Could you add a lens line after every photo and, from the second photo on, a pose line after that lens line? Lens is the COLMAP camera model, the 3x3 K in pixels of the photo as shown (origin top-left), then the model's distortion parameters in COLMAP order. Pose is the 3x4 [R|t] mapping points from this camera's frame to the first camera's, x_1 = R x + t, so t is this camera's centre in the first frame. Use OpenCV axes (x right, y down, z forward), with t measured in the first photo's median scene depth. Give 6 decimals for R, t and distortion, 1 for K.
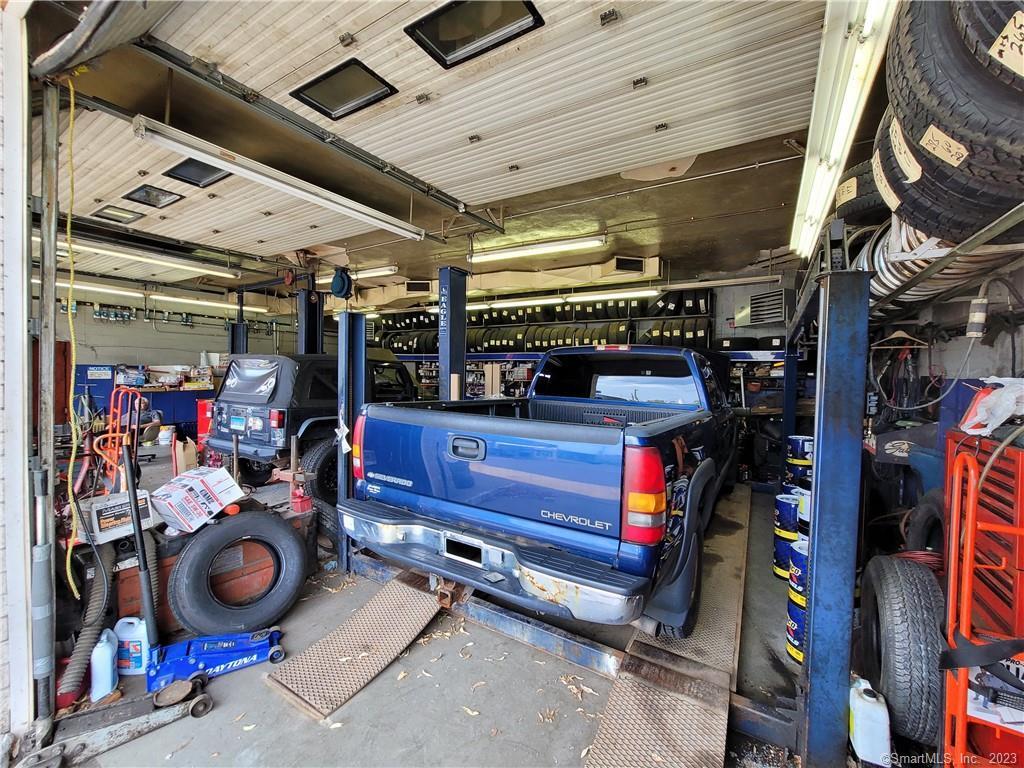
lens RADIAL K [[419.0, 0, 517.4], [0, 419.0, 384.2], [0, 0, 1]] dist [-0.009537, 0.002225]
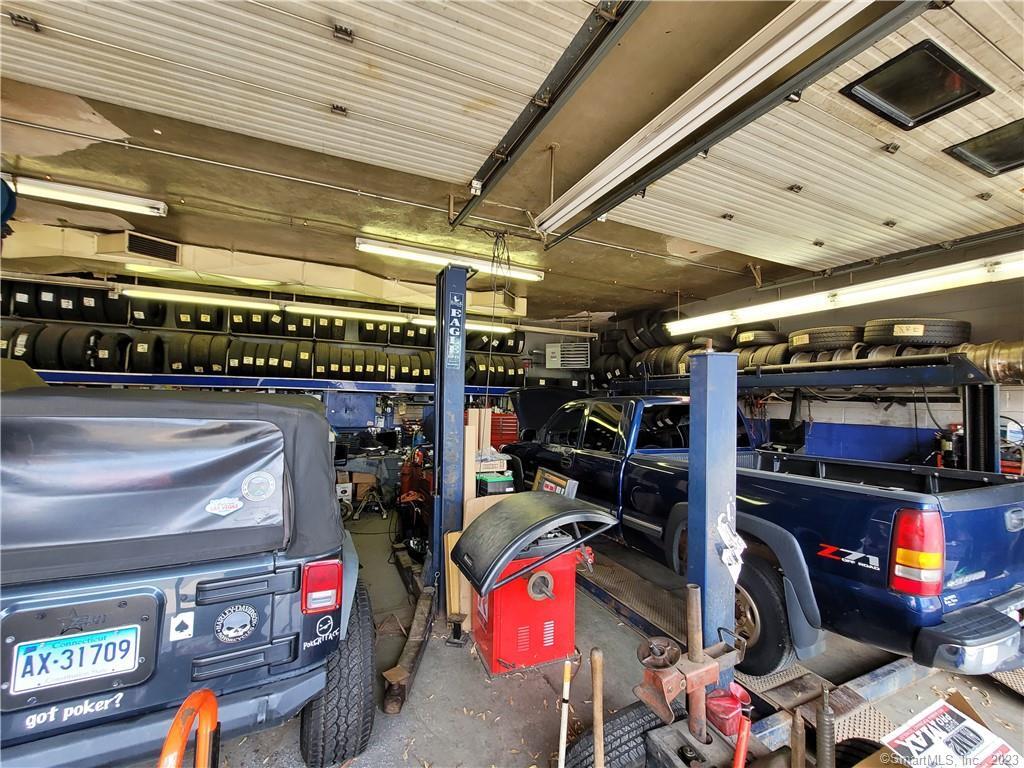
lens RADIAL K [[419.0, 0, 517.4], [0, 419.0, 384.2], [0, 0, 1]] dist [-0.009537, 0.002225]
pose [[0.559402, 0.026617, 0.828469, -0.380008], [0.008254, 0.999256, -0.037677, -0.037140], [-0.828855, 0.027915, 0.558766, 0.314769]]
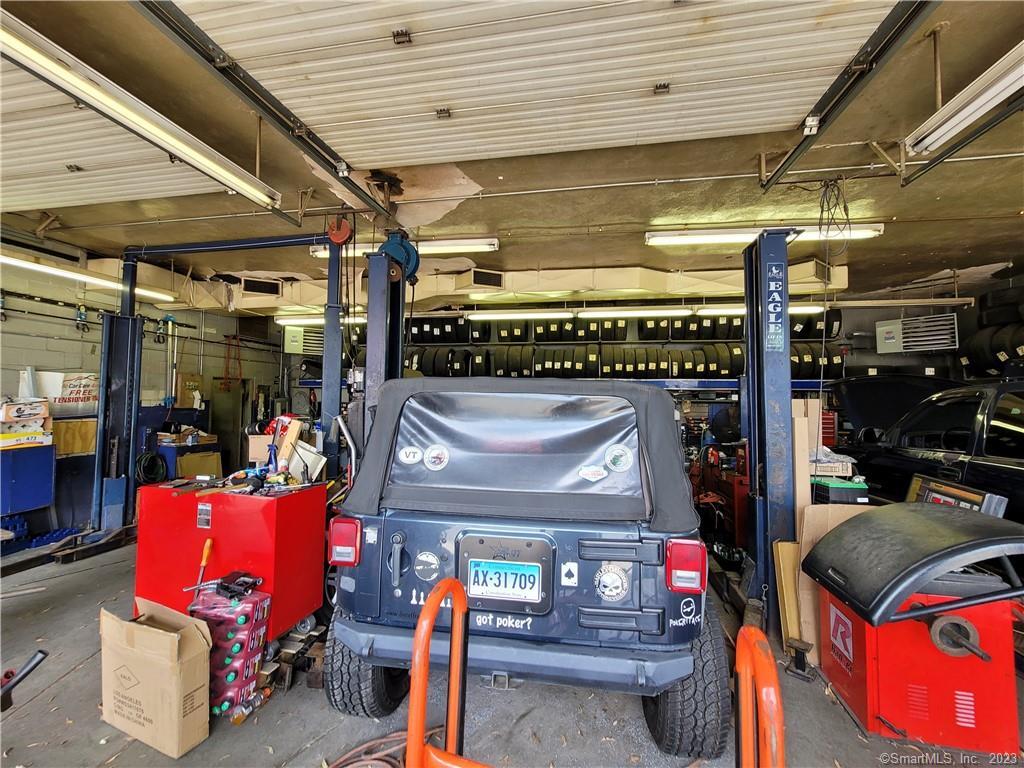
lens RADIAL K [[419.0, 0, 517.4], [0, 419.0, 384.2], [0, 0, 1]] dist [-0.009537, 0.002225]
pose [[0.932086, 0.006324, 0.362183, -0.403152], [0.014934, 0.998327, -0.055864, -0.024980], [-0.361930, 0.057479, 0.930432, 0.345139]]
